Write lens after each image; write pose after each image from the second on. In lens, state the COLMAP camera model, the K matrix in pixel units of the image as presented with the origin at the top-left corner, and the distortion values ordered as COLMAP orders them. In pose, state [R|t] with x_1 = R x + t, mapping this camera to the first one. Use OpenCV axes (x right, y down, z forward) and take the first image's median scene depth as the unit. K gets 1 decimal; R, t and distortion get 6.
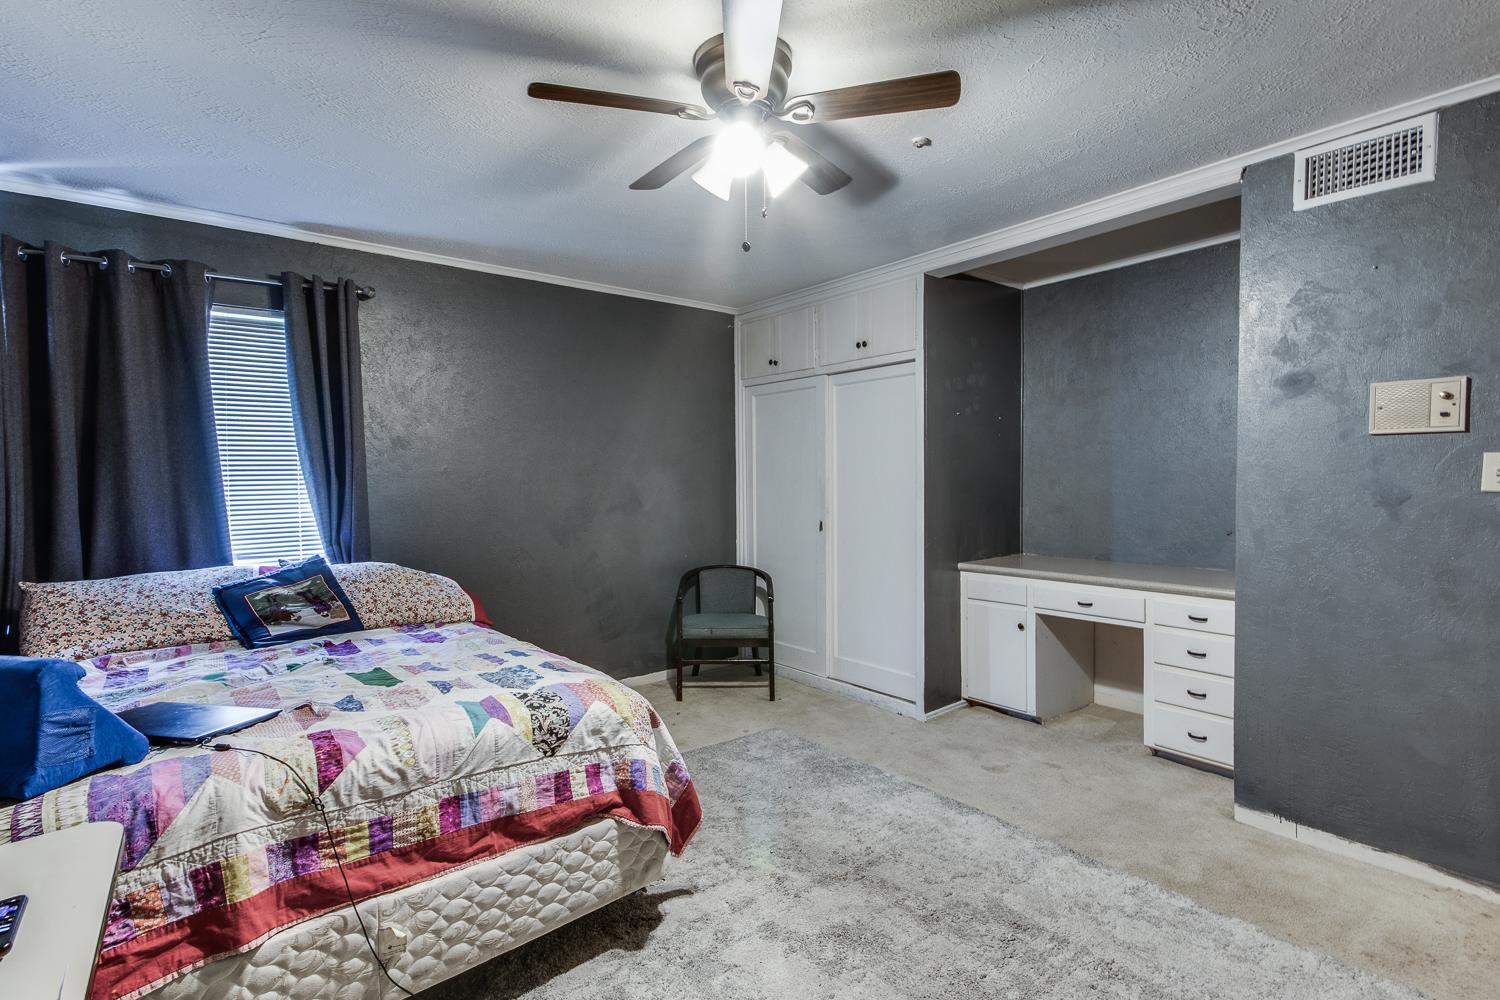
lens RADIAL K [[722.5, 0, 752.8], [0, 722.5, 507.6], [0, 0, 1]] dist [0.021045, 0.000177]
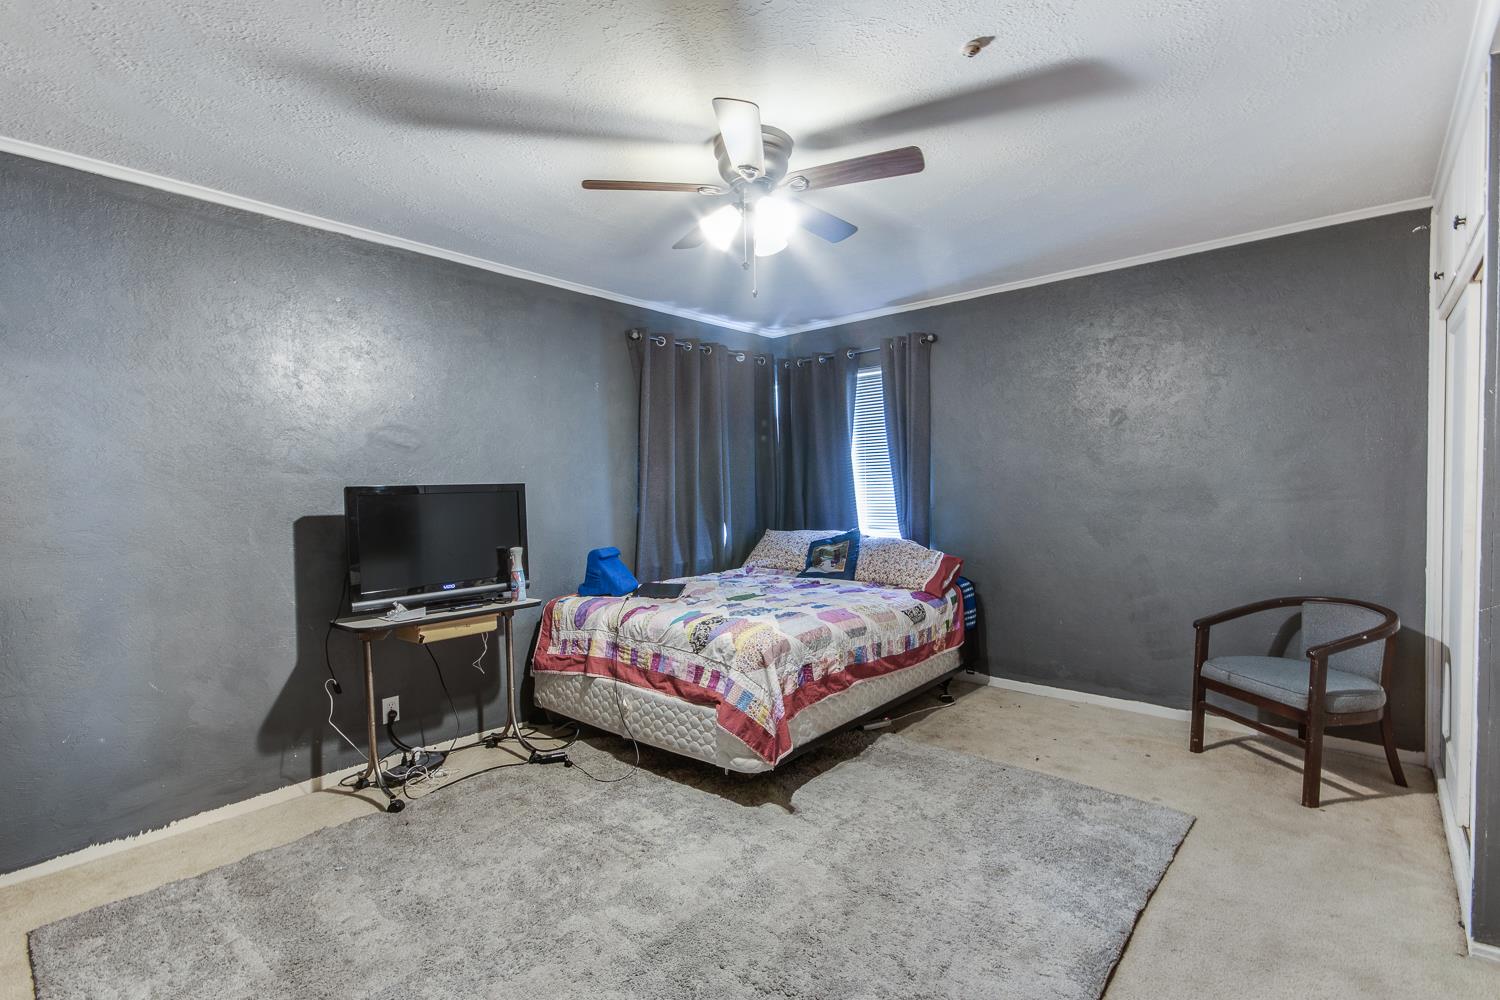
lens RADIAL K [[693.0, 0, 750.0], [0, 693.0, 503.9], [0, 0, 1]] dist [0.012067, -0.000151]
pose [[0.168828, 0.036991, -0.984951, 1.297782], [-0.022644, 0.999177, 0.033644, -0.047866], [0.985385, 0.016623, 0.169527, 0.880540]]
